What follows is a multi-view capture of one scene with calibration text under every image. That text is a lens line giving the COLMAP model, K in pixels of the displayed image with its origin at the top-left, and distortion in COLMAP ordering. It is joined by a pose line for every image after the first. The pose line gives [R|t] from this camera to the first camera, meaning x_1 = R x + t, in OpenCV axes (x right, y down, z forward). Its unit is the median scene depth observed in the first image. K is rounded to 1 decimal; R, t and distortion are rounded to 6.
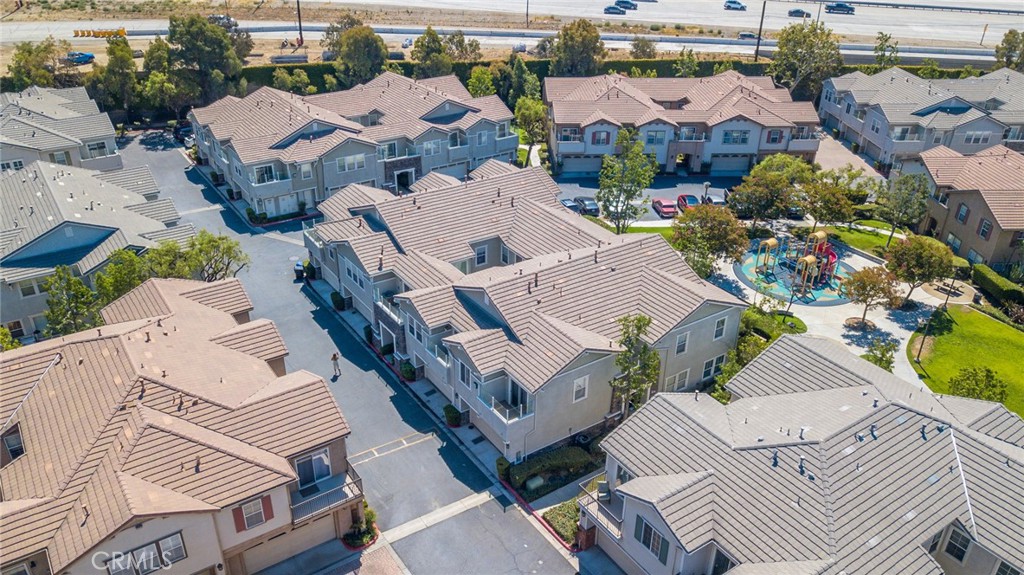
lens RADIAL K [[784.7, 0, 508.4], [0, 784.7, 300.8], [0, 0, 1]] dist [0.033063, -0.055395]
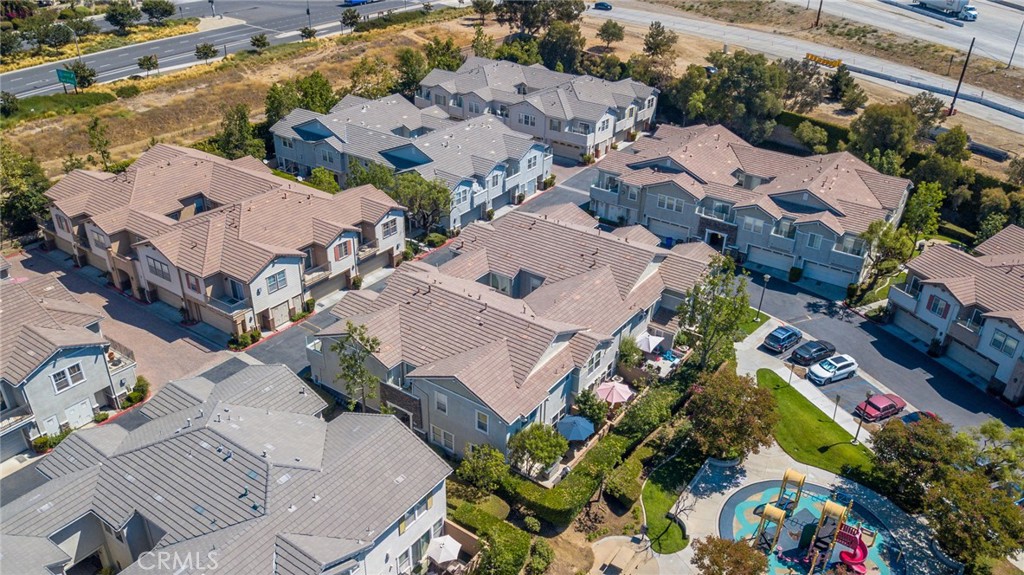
lens RADIAL K [[784.7, 0, 508.4], [0, 784.7, 300.8], [0, 0, 1]] dist [0.033063, -0.055395]
pose [[0.350781, 0.459637, -0.815896, 0.774719], [-0.475457, 0.838024, 0.267688, -0.286116], [0.806780, 0.294024, 0.512500, 0.354880]]
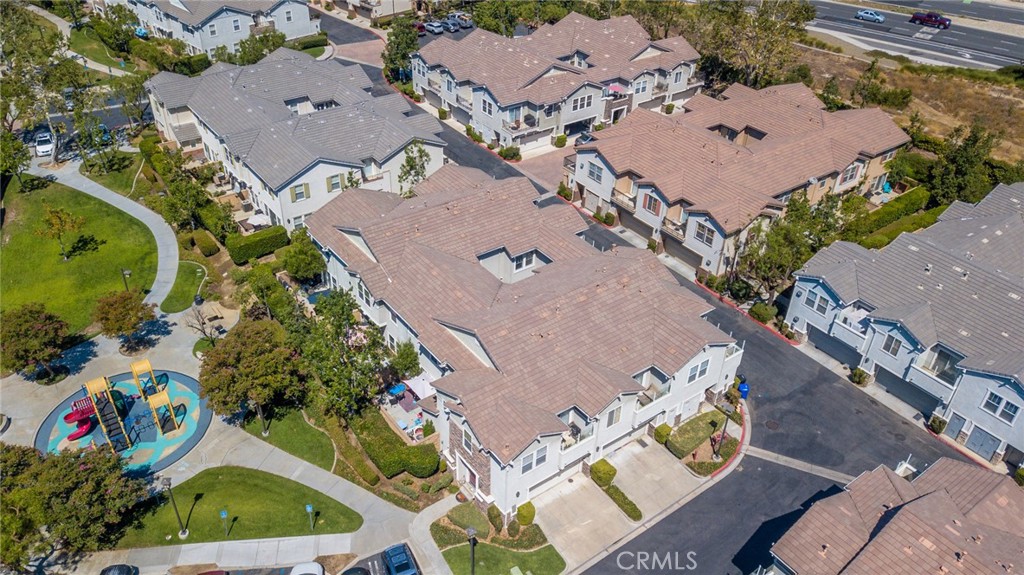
lens RADIAL K [[784.7, 0, 508.4], [0, 784.7, 300.8], [0, 0, 1]] dist [0.033063, -0.055395]
pose [[-0.998439, -0.011298, -0.054698, 0.037404], [-0.054391, 0.419242, 0.906244, -0.827473], [0.012693, 0.907804, -0.419202, 1.249275]]
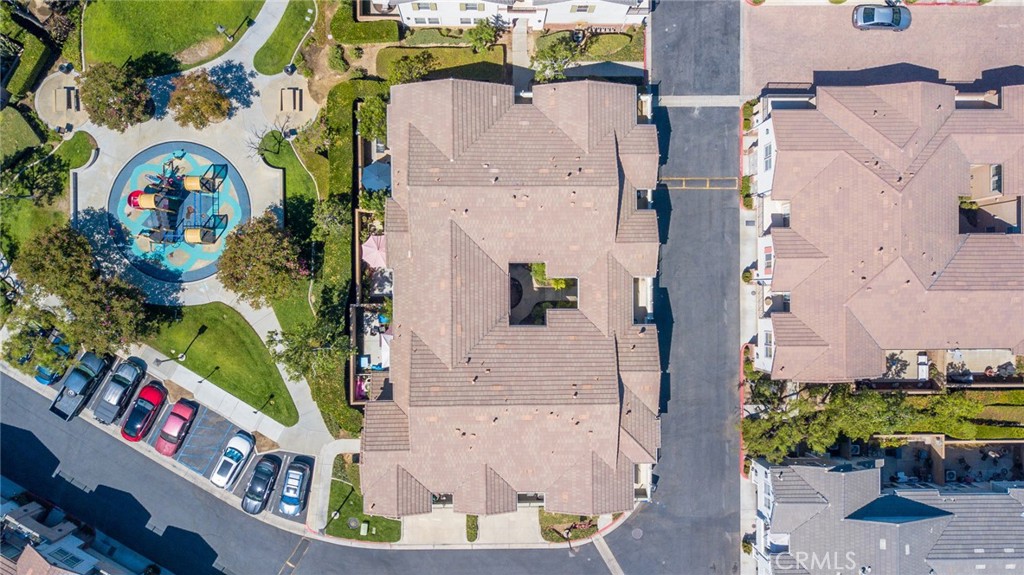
lens RADIAL K [[784.7, 0, 508.4], [0, 784.7, 300.8], [0, 0, 1]] dist [0.033063, -0.055395]
pose [[-0.828573, -0.558697, -0.036397, 0.034384], [0.243793, -0.418549, 0.874861, -0.789123], [-0.504016, 0.716013, 0.483005, 0.460124]]
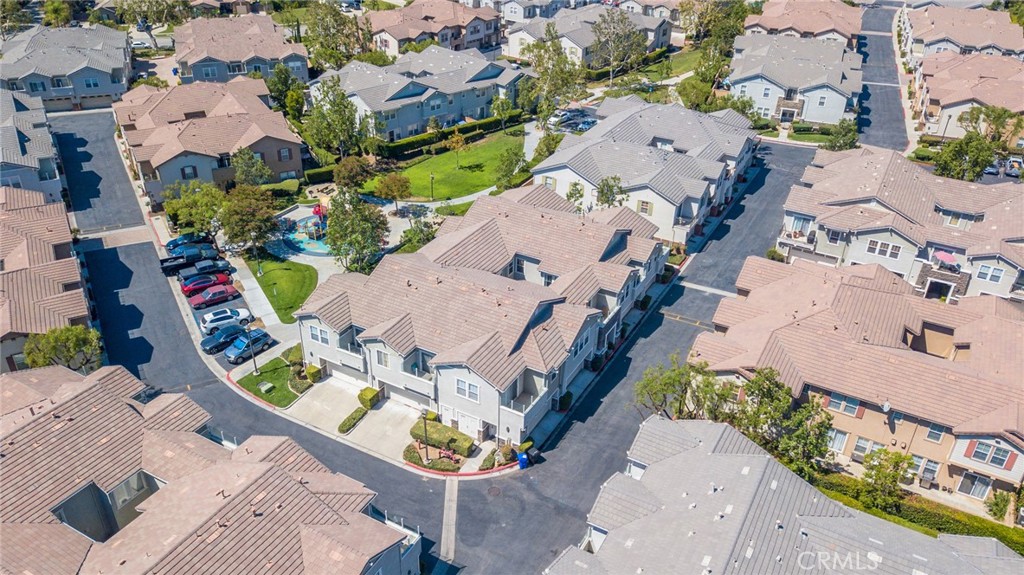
lens RADIAL K [[784.7, 0, 508.4], [0, 784.7, 300.8], [0, 0, 1]] dist [0.033063, -0.055395]
pose [[-0.442057, -0.483168, 0.755735, -0.801334], [0.417884, 0.634577, 0.650143, -0.696363], [-0.793699, 0.603209, -0.078611, 0.962901]]
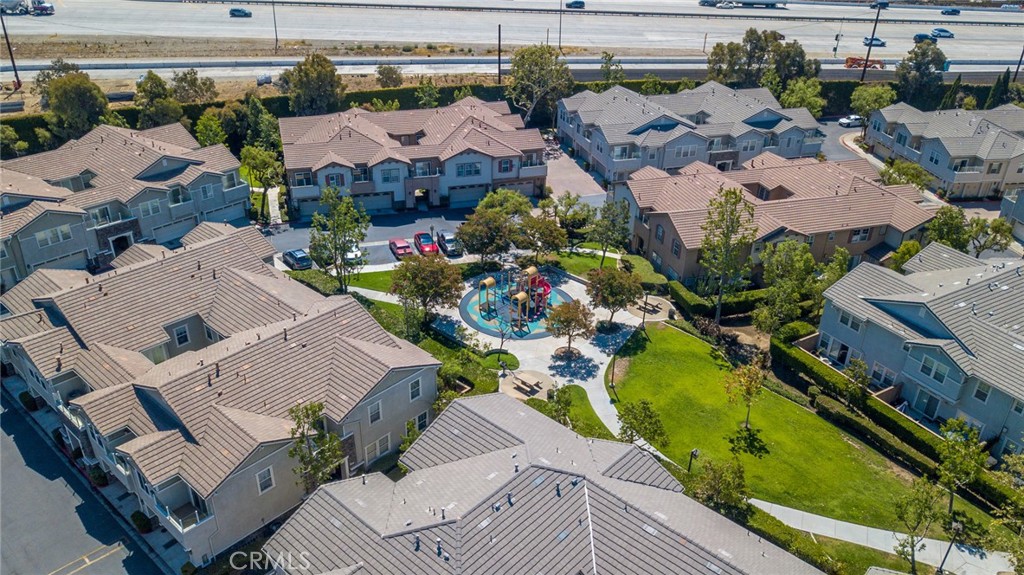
lens RADIAL K [[784.7, 0, 508.4], [0, 784.7, 300.8], [0, 0, 1]] dist [0.033063, -0.055395]
pose [[0.972106, -0.111784, 0.206190, 0.142421], [0.109765, 0.993731, 0.021243, -0.068360], [-0.207272, 0.001982, 0.978281, -0.031654]]
